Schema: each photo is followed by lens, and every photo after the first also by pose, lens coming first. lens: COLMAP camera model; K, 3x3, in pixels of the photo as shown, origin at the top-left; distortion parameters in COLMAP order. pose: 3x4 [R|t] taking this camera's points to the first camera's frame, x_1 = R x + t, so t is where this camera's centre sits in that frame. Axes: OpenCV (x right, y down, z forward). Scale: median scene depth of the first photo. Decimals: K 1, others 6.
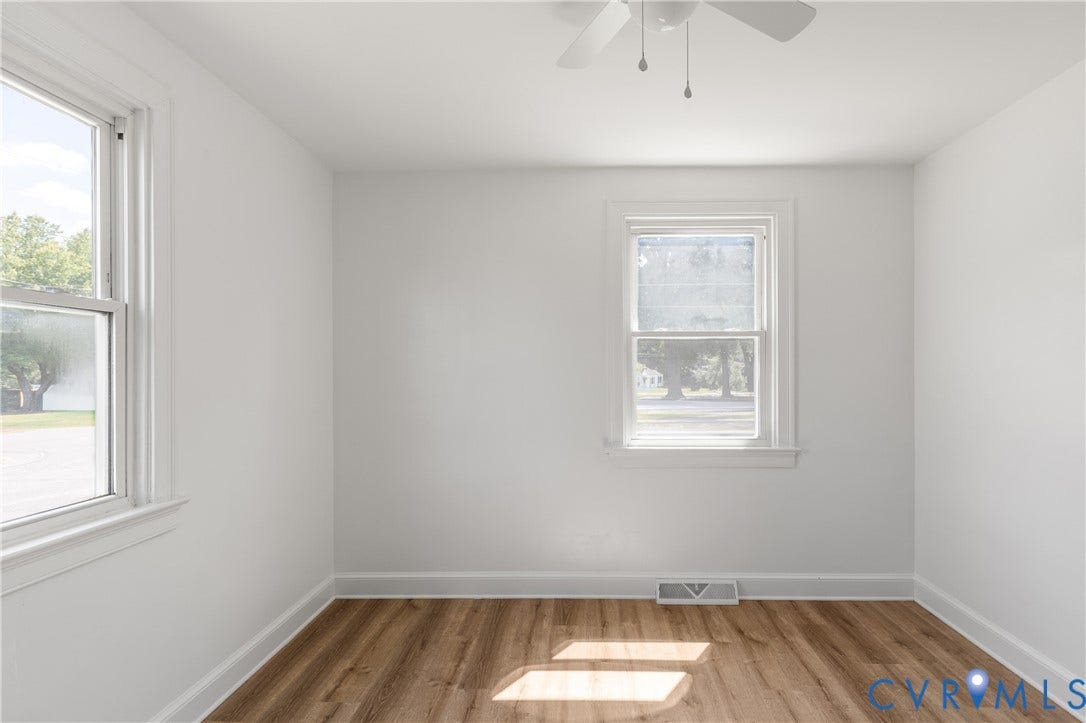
lens RADIAL K [[521.0, 0, 545.8], [0, 521.0, 366.6], [0, 0, 1]] dist [0.001541, -0.000399]
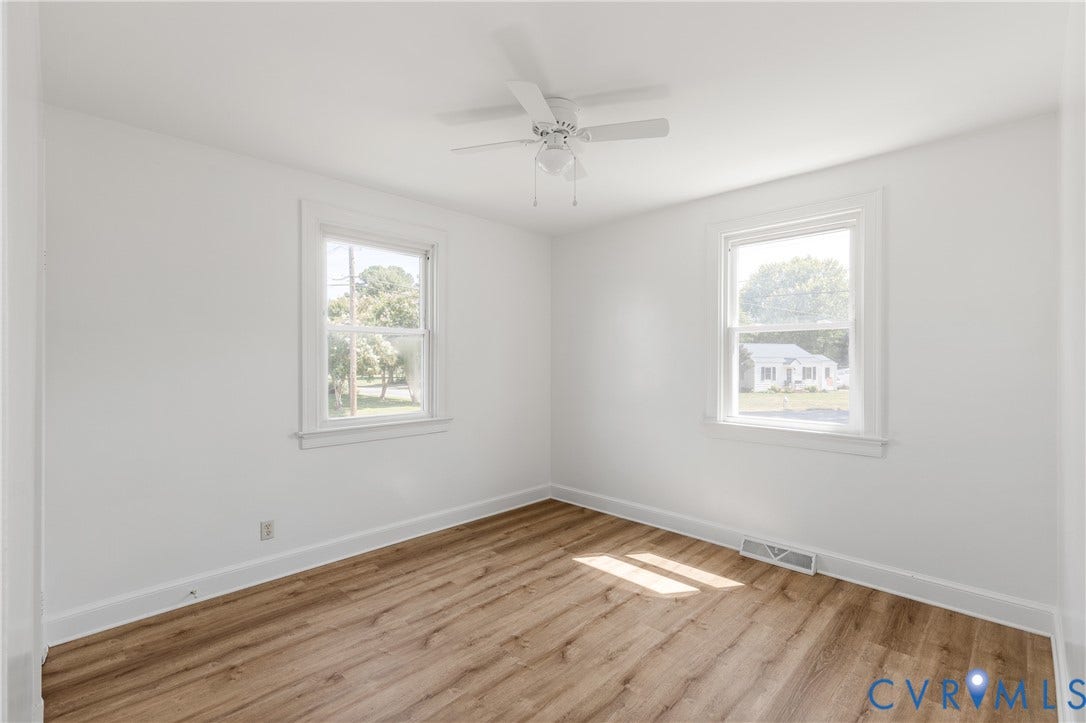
lens RADIAL K [[490.6, 0, 535.1], [0, 490.6, 358.6], [0, 0, 1]] dist [0.007436, -0.002936]
pose [[0.703596, -0.002710, -0.710595, 0.778174], [-0.002962, 0.999973, -0.006746, 0.015723], [0.710594, 0.006851, 0.703569, -0.149282]]
